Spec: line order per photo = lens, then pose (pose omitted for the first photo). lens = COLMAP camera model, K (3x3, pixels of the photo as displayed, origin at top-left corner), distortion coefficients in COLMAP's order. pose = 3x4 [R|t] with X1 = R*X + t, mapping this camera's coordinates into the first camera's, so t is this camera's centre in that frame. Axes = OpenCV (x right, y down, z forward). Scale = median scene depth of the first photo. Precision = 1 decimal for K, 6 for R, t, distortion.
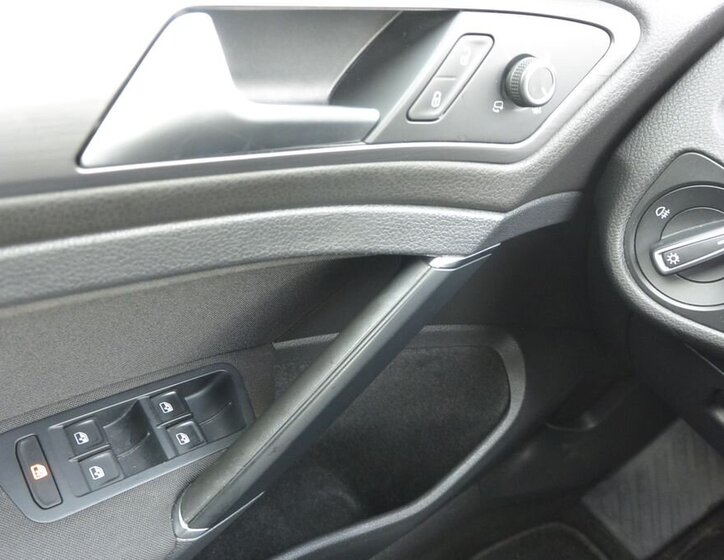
lens RADIAL K [[658.4, 0, 362.0], [0, 658.4, 280.0], [0, 0, 1]] dist [0.002029, -0.002510]
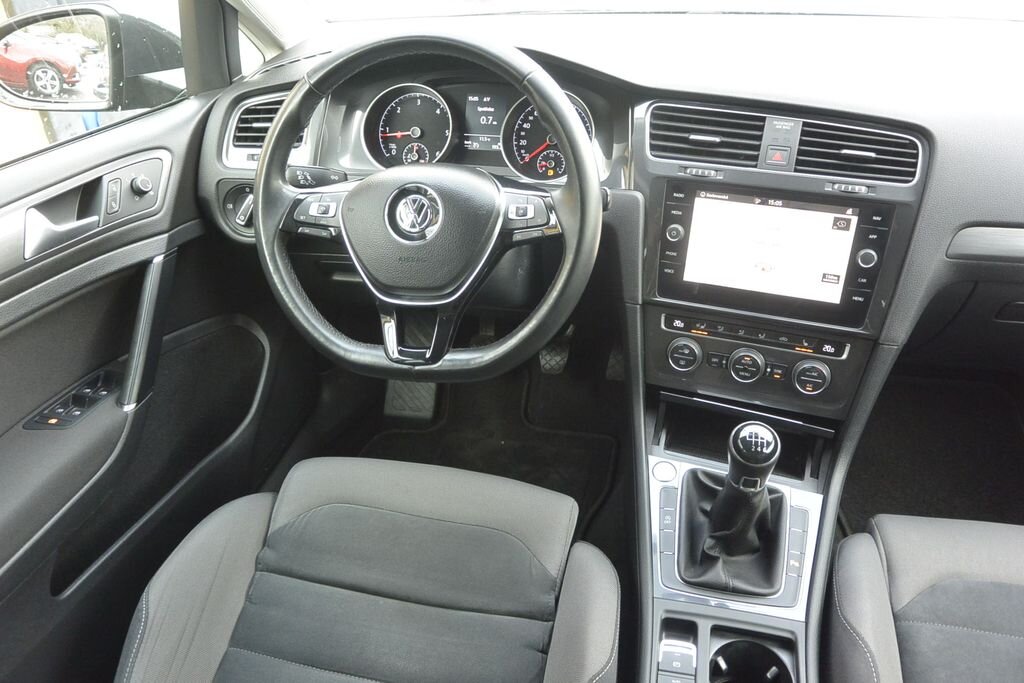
lens RADIAL K [[791.3, 0, 509.3], [0, 791.3, 342.2], [0, 0, 1]] dist [-0.000749, 0.016443]
pose [[0.705521, -0.554316, 0.441559, -0.456508], [0.608014, 0.793542, 0.024699, 1.006065], [-0.364087, 0.251048, 0.896892, -2.215285]]
